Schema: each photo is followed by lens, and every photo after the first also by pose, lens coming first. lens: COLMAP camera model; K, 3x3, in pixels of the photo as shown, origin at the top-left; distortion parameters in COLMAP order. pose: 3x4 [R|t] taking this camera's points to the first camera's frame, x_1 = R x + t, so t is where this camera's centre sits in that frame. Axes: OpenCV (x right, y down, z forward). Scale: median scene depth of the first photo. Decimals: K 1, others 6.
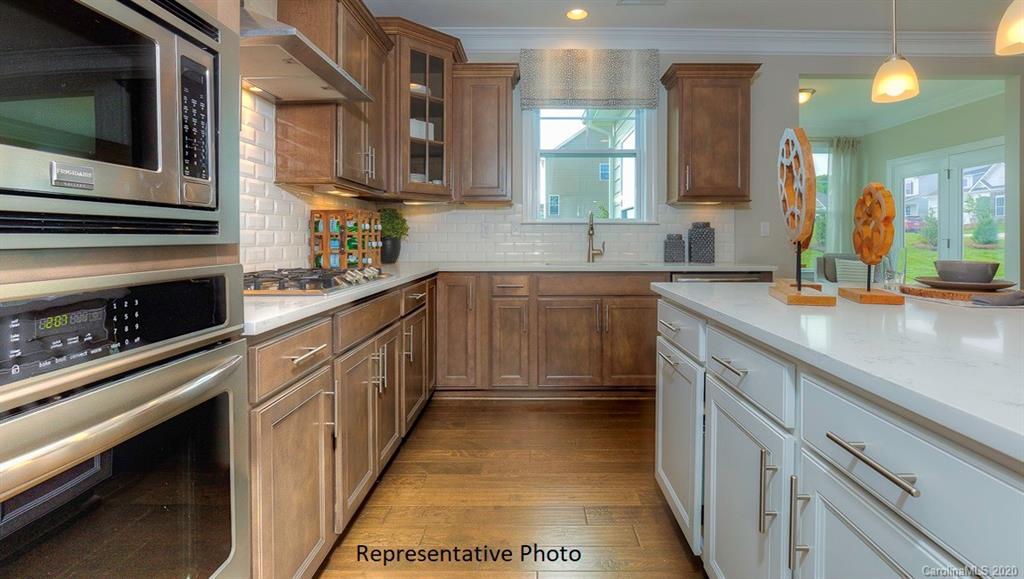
lens RADIAL K [[469.3, 0, 517.8], [0, 469.3, 249.8], [0, 0, 1]] dist [-0.001740, -0.000179]
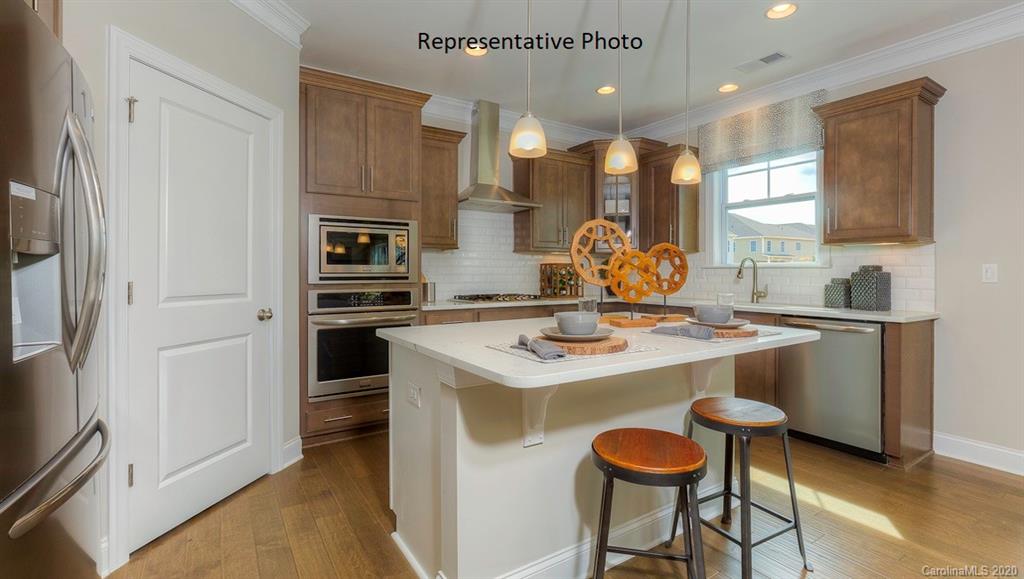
lens RADIAL K [[449.5, 0, 512.4], [0, 449.5, 281.0], [0, 0, 1]] dist [-0.000101, 0.000035]
pose [[0.554579, 0.018026, -0.831936, 0.744022], [-0.022482, 0.999725, 0.006675, -0.020038], [0.831828, 0.015001, 0.554831, -0.054042]]
